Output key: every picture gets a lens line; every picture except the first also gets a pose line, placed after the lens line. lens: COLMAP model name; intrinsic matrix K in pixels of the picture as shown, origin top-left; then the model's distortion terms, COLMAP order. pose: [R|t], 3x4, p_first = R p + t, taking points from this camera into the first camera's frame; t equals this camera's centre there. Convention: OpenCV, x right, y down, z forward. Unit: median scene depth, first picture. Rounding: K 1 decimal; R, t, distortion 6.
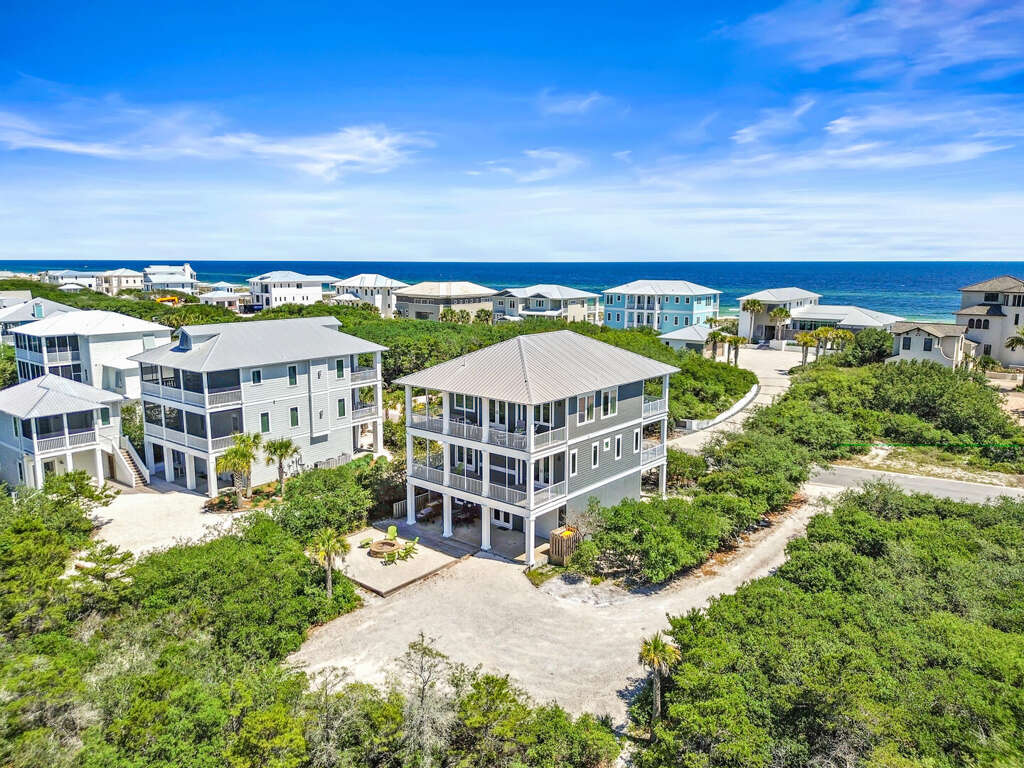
lens RADIAL K [[727.7, 0, 512.0], [0, 727.7, 384.0], [0, 0, 1]] dist [0.075610, -0.090223]
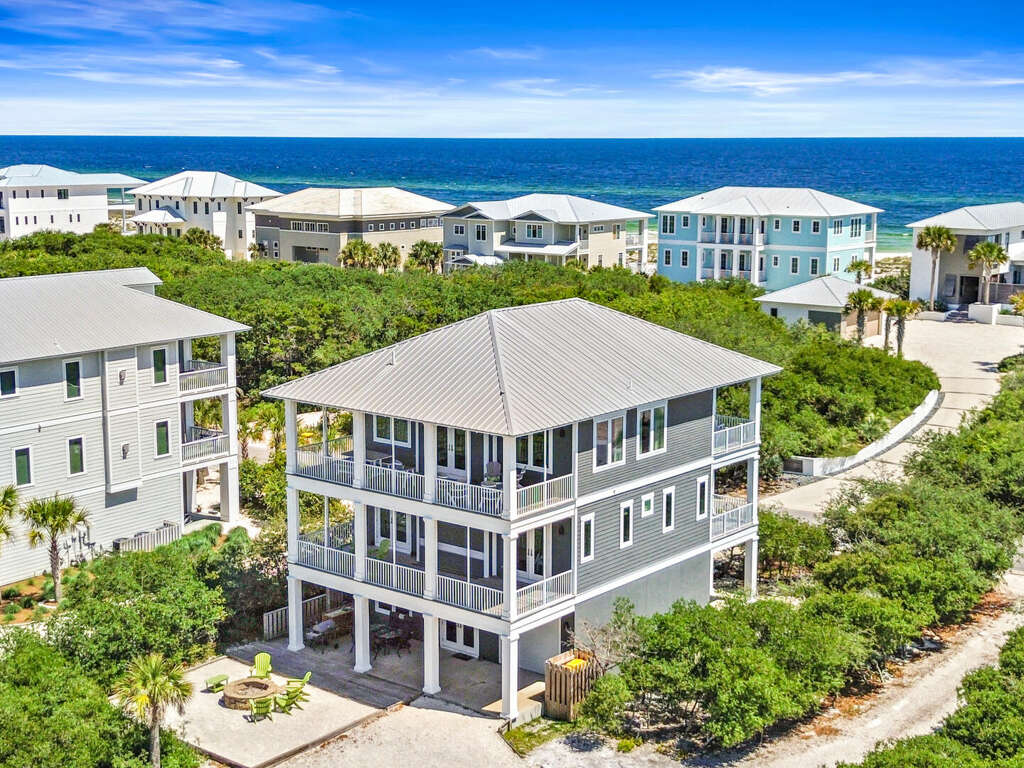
lens RADIAL K [[1453.5, 0, 512.0], [0, 1453.5, 384.0], [0, 0, 1]] dist [0.107814, -0.169831]
pose [[0.999793, -0.002728, 0.020152, 0.003254], [0.002699, 0.999995, 0.001437, -0.009580], [-0.020156, -0.001382, 0.999796, -0.095364]]
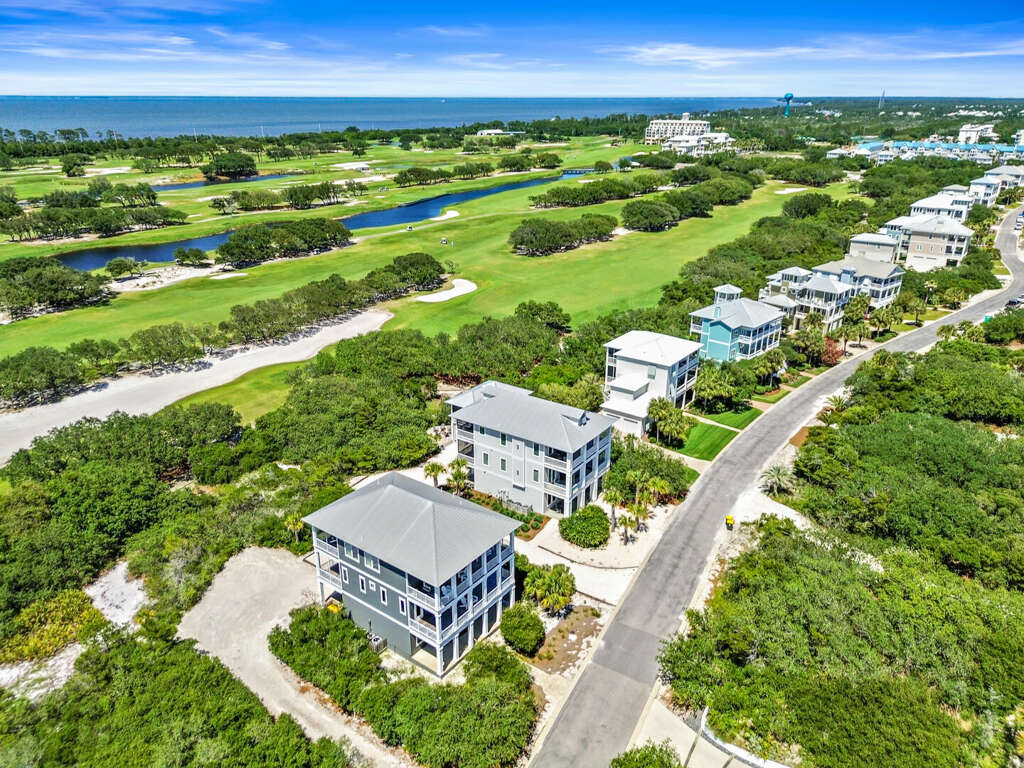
lens RADIAL K [[726.3, 0, 512.0], [0, 726.3, 384.0], [0, 0, 1]] dist [0.055557, -0.055189]
pose [[0.061634, 0.359583, -0.931075, 1.085543], [-0.165039, 0.923679, 0.345802, -0.661506], [0.984359, 0.132350, 0.116275, 0.878479]]
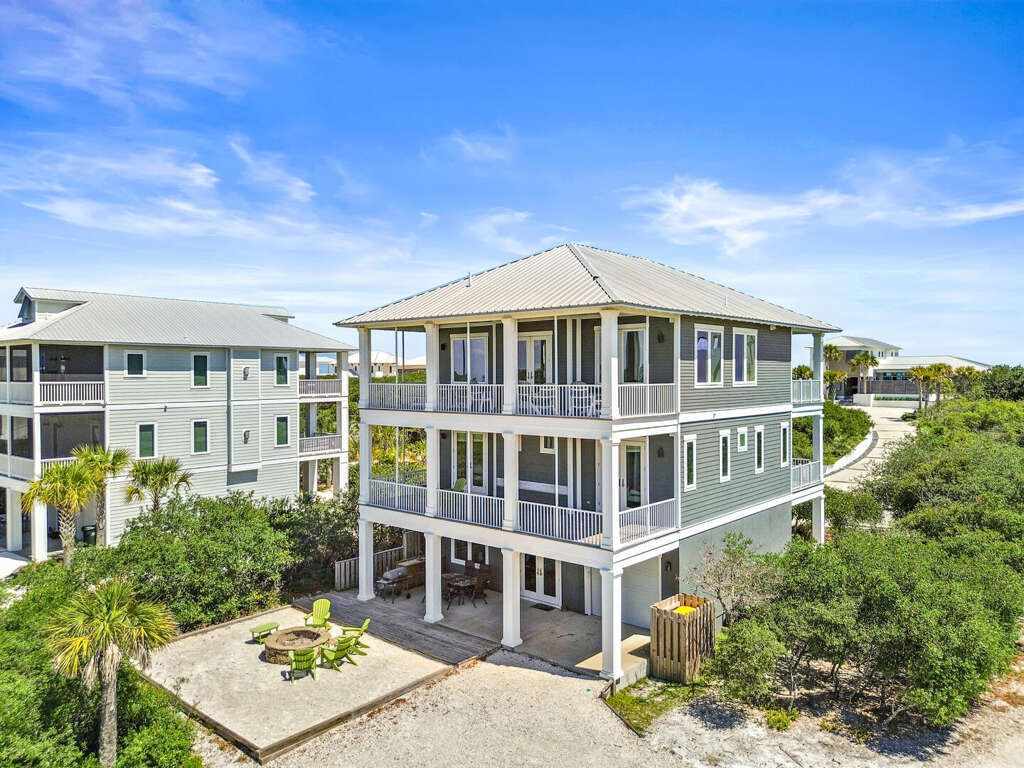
lens RADIAL K [[726.3, 0, 512.0], [0, 726.3, 384.0], [0, 0, 1]] dist [0.055557, -0.055189]
pose [[0.999898, -0.004372, -0.013595, -0.022328], [0.002225, 0.988054, -0.154092, 0.104077], [0.014106, 0.154046, 0.987963, 0.400169]]
